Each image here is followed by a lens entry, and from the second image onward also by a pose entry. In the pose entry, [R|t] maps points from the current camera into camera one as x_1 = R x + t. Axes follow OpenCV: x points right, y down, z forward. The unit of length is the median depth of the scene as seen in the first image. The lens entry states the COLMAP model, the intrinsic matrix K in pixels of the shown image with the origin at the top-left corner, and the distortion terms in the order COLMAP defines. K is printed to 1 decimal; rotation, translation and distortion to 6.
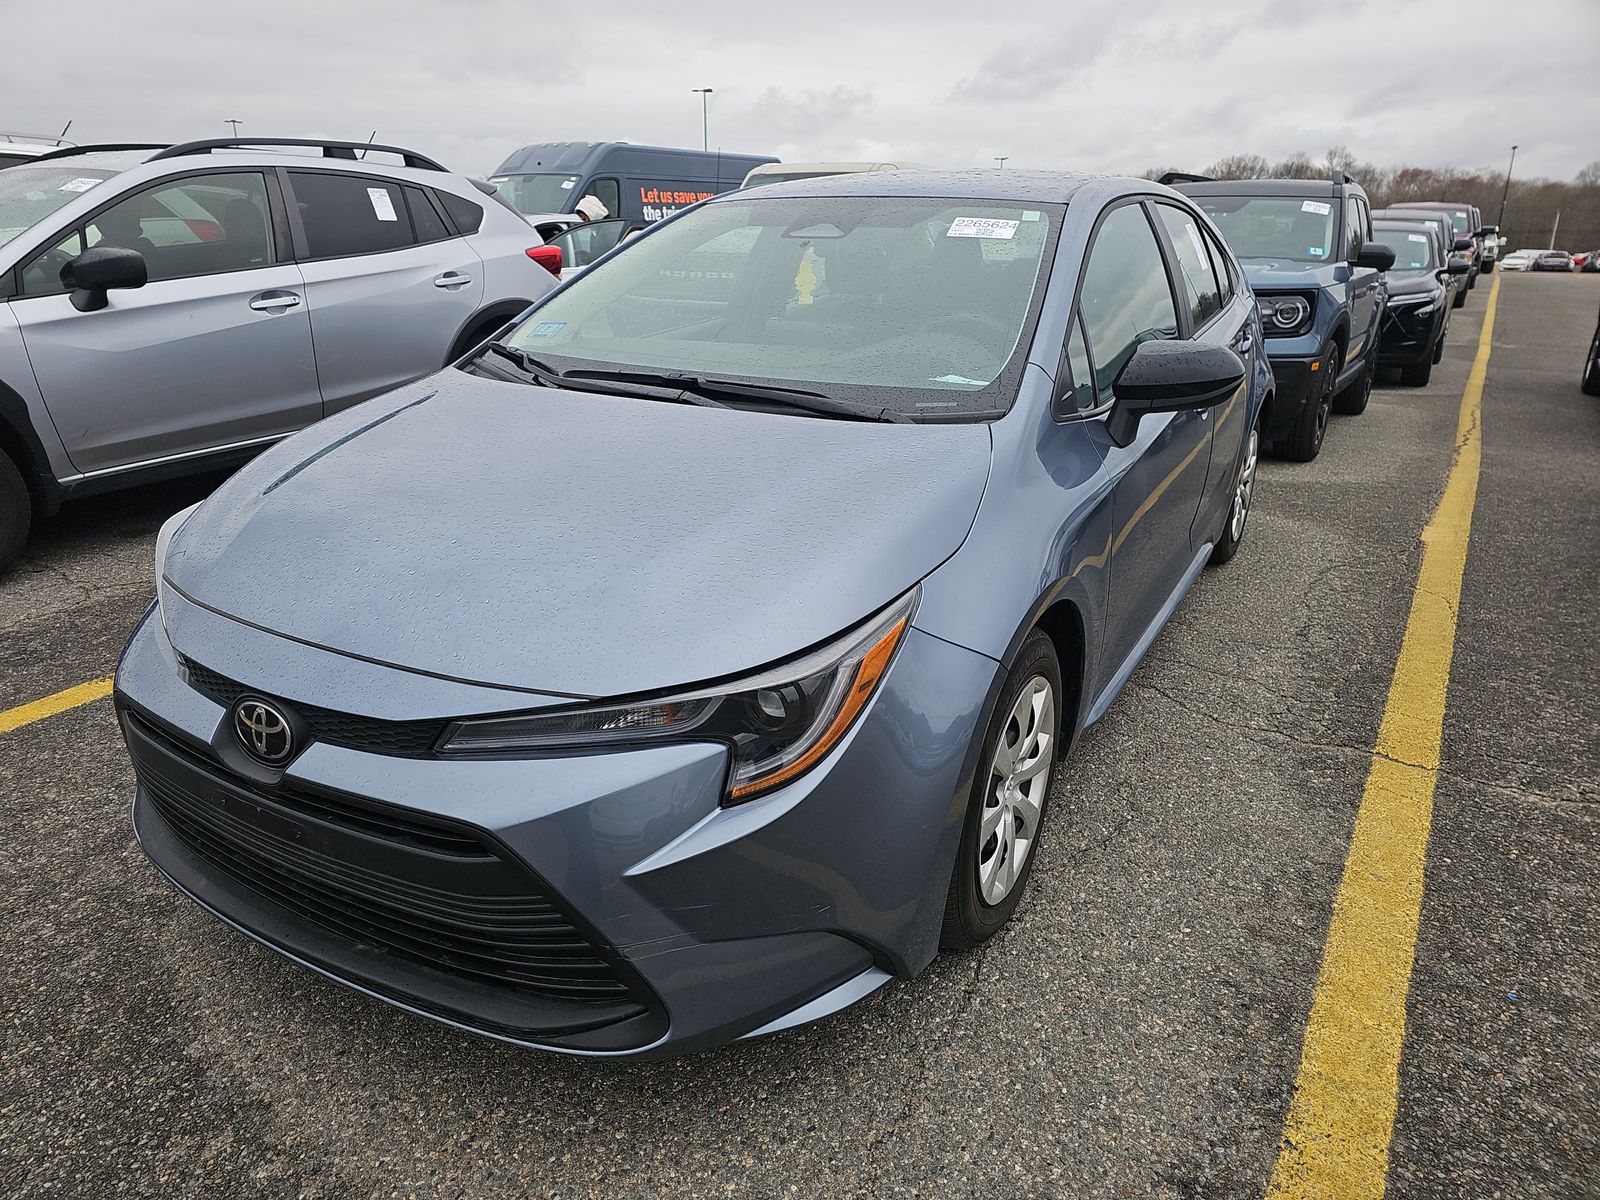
lens RADIAL K [[1049.9, 0, 756.5], [0, 1049.9, 633.0], [0, 0, 1]] dist [0.043842, -0.029512]
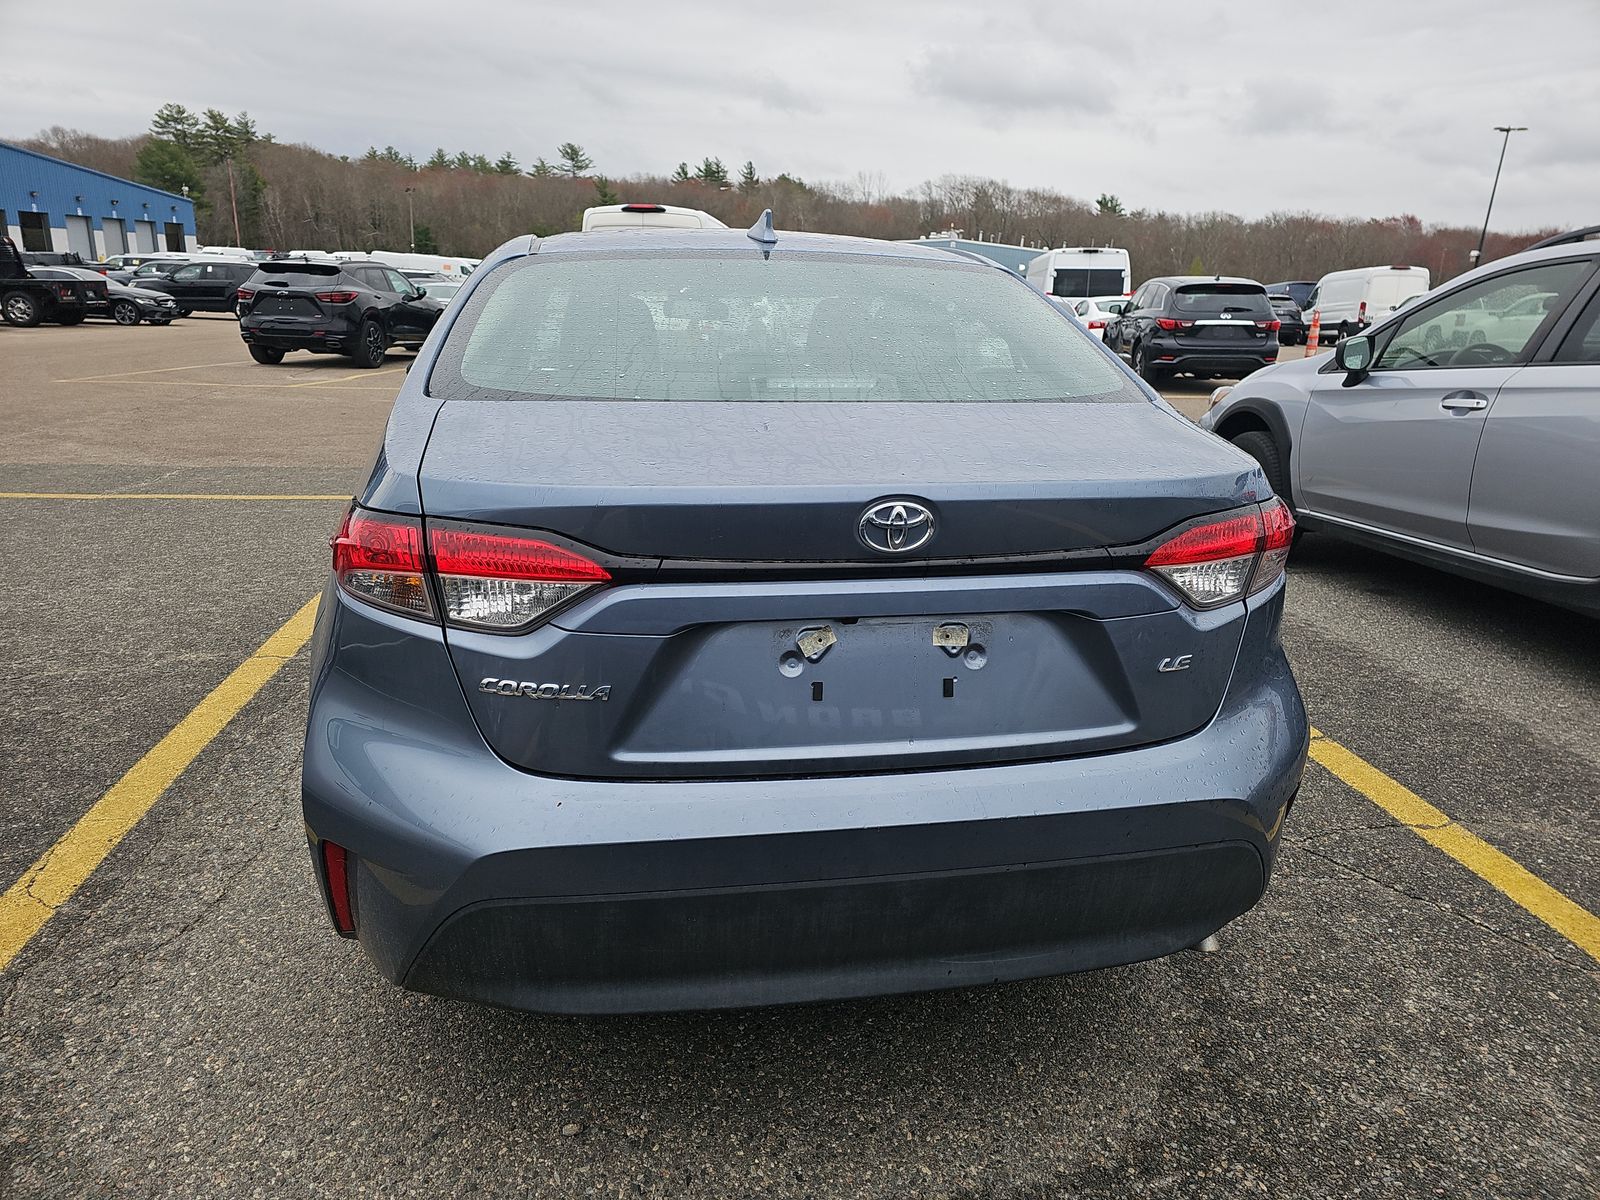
lens RADIAL K [[1058.9, 0, 785.9], [0, 1058.9, 610.7], [0, 0, 1]] dist [0.043447, -0.034878]
pose [[-0.753224, 0.151434, -0.640095, 1.228771], [-0.275562, 0.810974, 0.516126, -1.015477], [0.597259, 0.565145, -0.569116, 2.699358]]
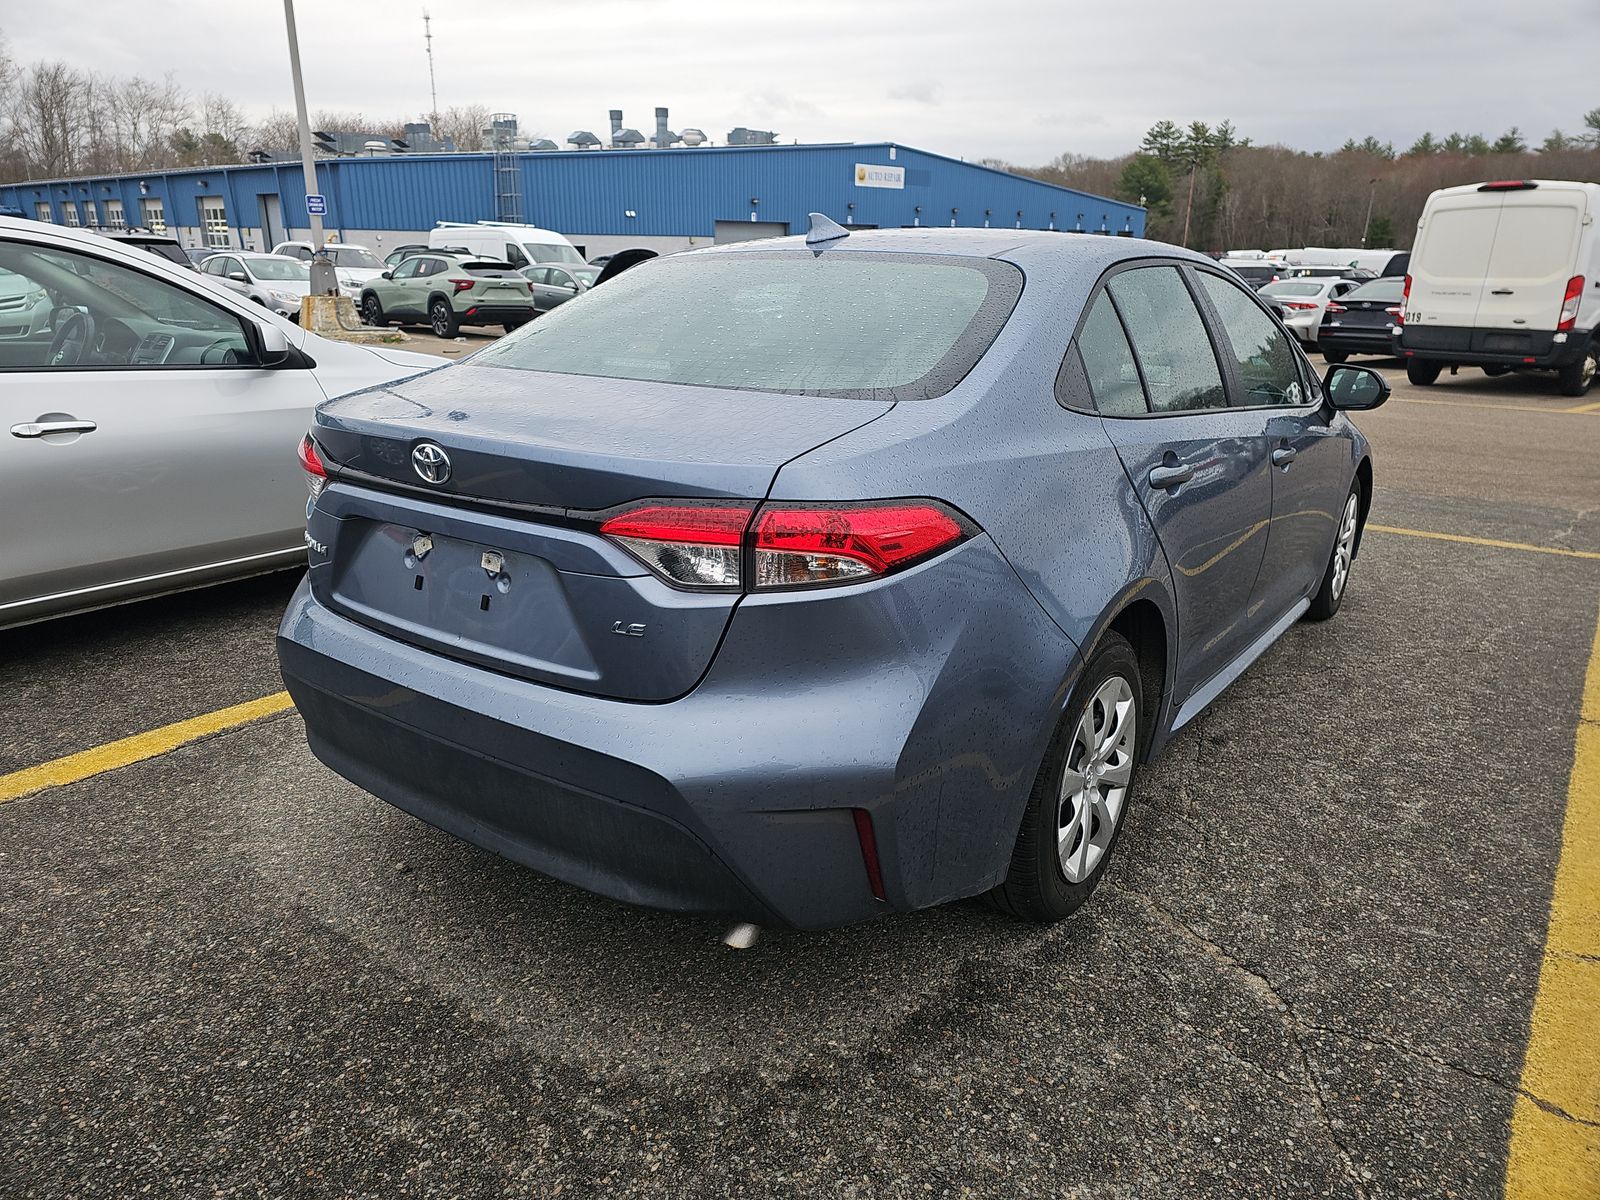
lens RADIAL K [[1044.1, 0, 771.5], [0, 1044.1, 597.8], [0, 0, 1]] dist [0.040061, -0.028397]
pose [[-0.994250, -0.059774, 0.088850, 0.429989], [0.008553, 0.782738, 0.622293, -1.172902], [-0.106743, 0.619474, -0.777726, 3.022647]]
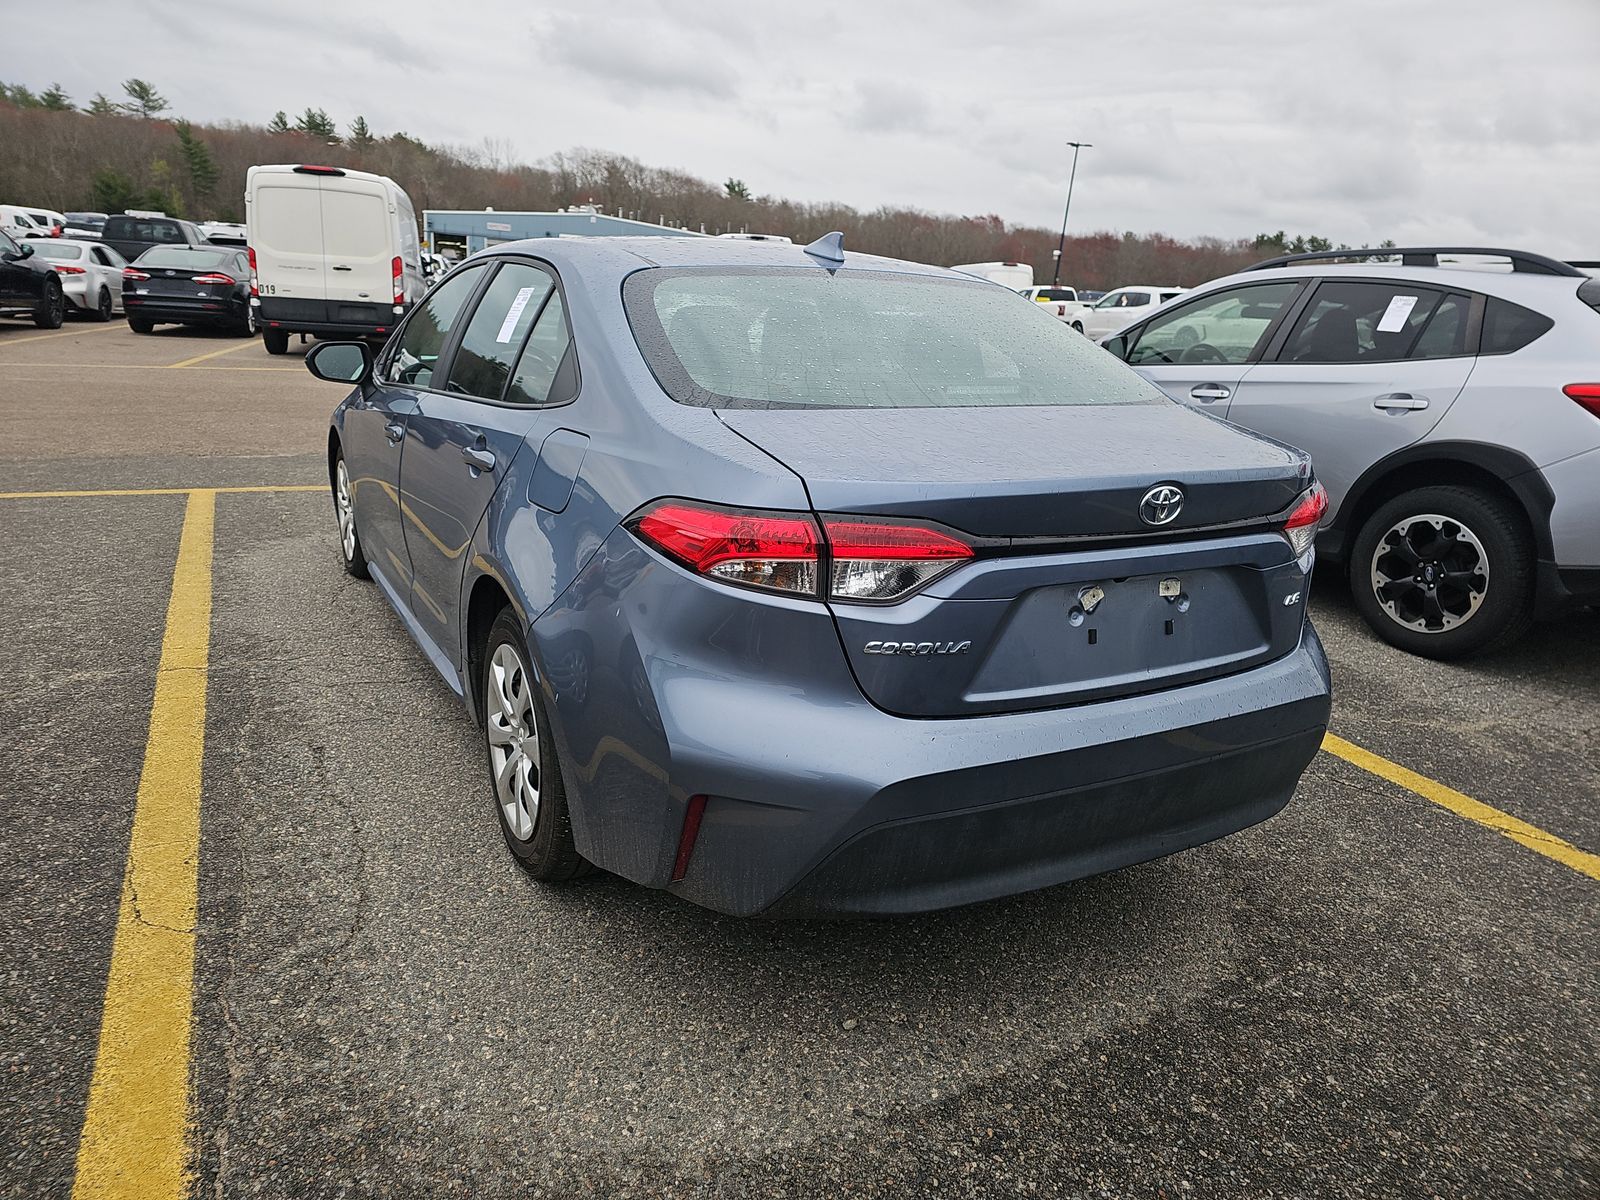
lens RADIAL K [[1062.0, 0, 765.7], [0, 1062.0, 616.0], [0, 0, 1]] dist [0.047839, -0.038007]
pose [[-0.515253, 0.208267, -0.831348, 1.639303], [-0.372505, 0.819185, 0.436092, -0.927735], [0.771851, 0.534379, -0.344506, 2.448243]]
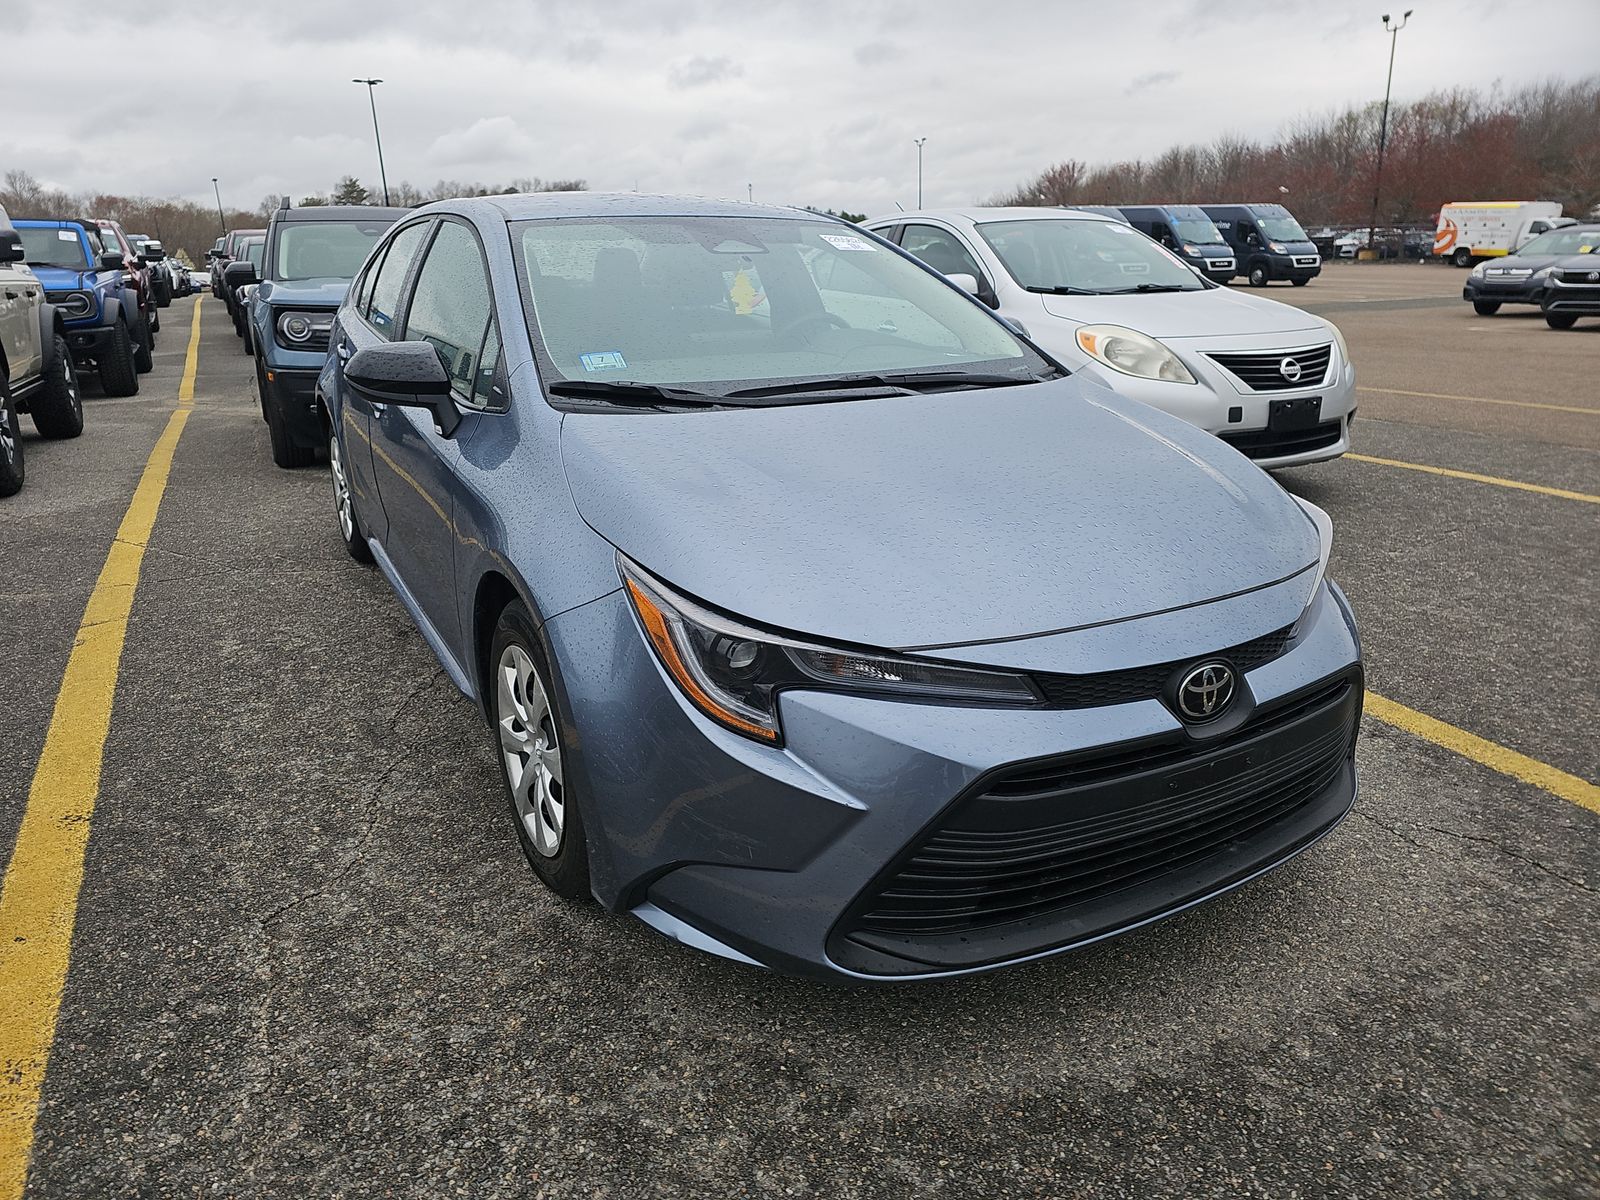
lens RADIAL K [[1058.9, 0, 785.9], [0, 1058.9, 610.7], [0, 0, 1]] dist [0.043447, -0.034878]
pose [[0.493517, -0.291489, 0.819435, -1.108883], [0.325922, 0.935493, 0.136482, -0.197487], [-0.806359, 0.199716, 0.556685, 0.513262]]
